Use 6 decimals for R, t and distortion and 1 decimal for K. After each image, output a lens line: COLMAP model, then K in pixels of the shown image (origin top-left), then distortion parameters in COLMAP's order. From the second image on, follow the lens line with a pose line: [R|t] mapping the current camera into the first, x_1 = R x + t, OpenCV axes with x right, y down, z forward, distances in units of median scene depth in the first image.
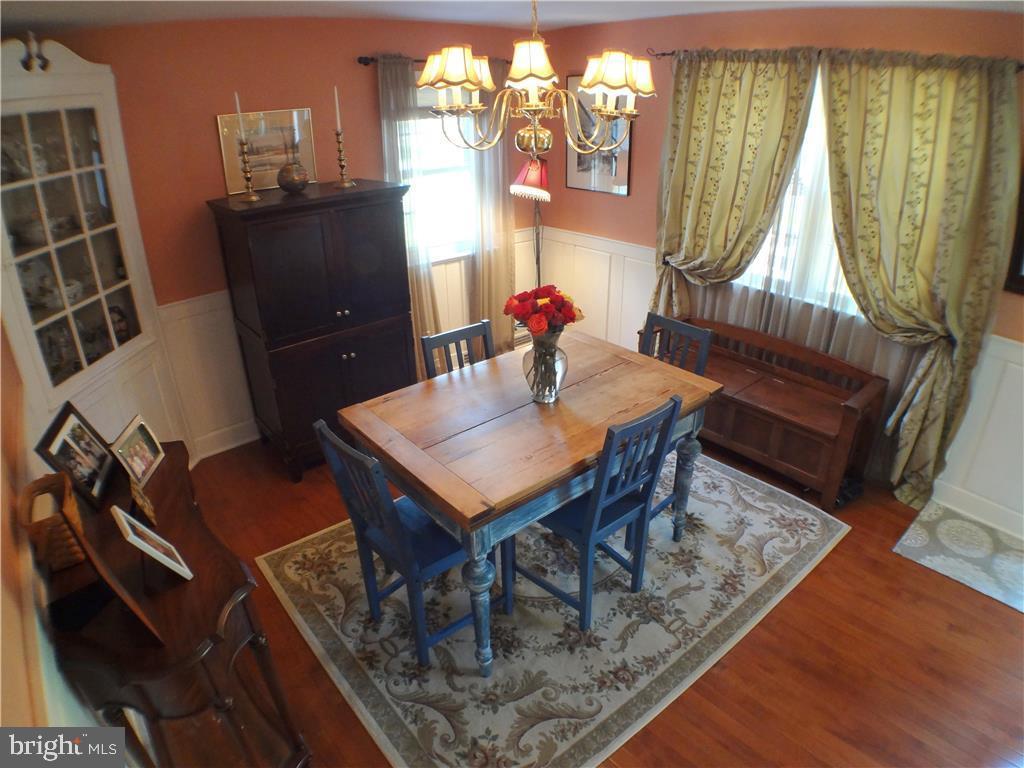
lens RADIAL K [[600.1, 0, 515.0], [0, 600.1, 394.9], [0, 0, 1]] dist [-0.191937, 0.037839]
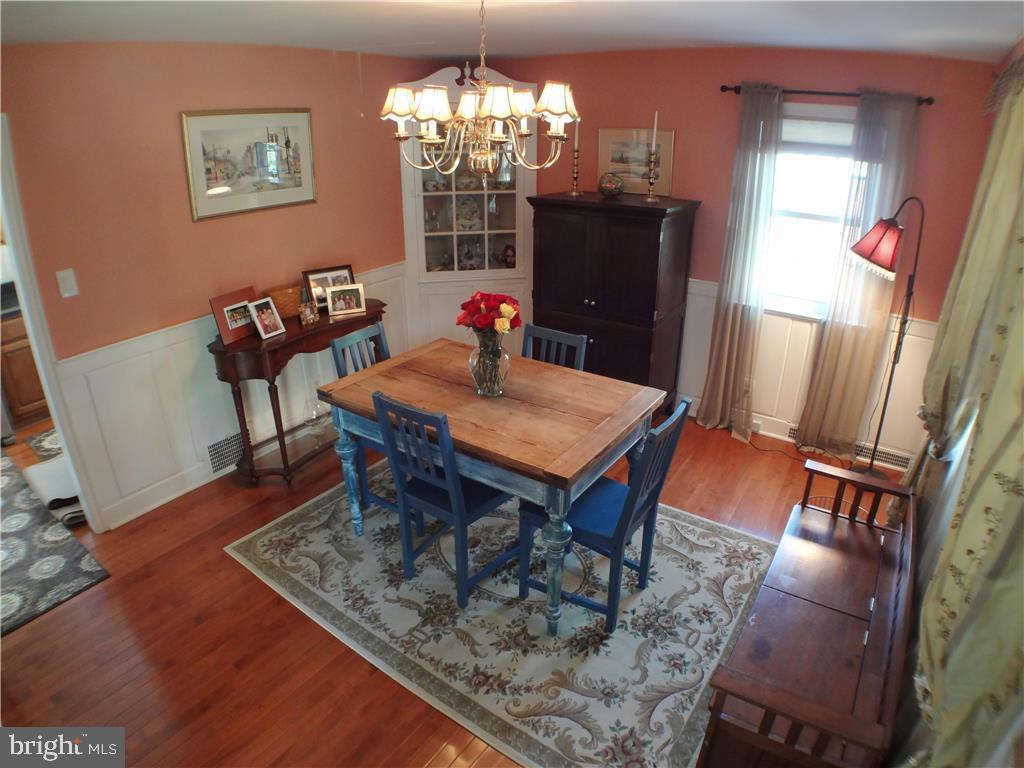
lens RADIAL K [[600.1, 0, 515.0], [0, 600.1, 394.9], [0, 0, 1]] dist [-0.191937, 0.037839]
pose [[0.260610, 0.416194, -0.871129, 1.031333], [-0.432976, 0.856864, 0.279848, -0.328017], [0.862910, 0.304247, 0.403509, 0.586987]]
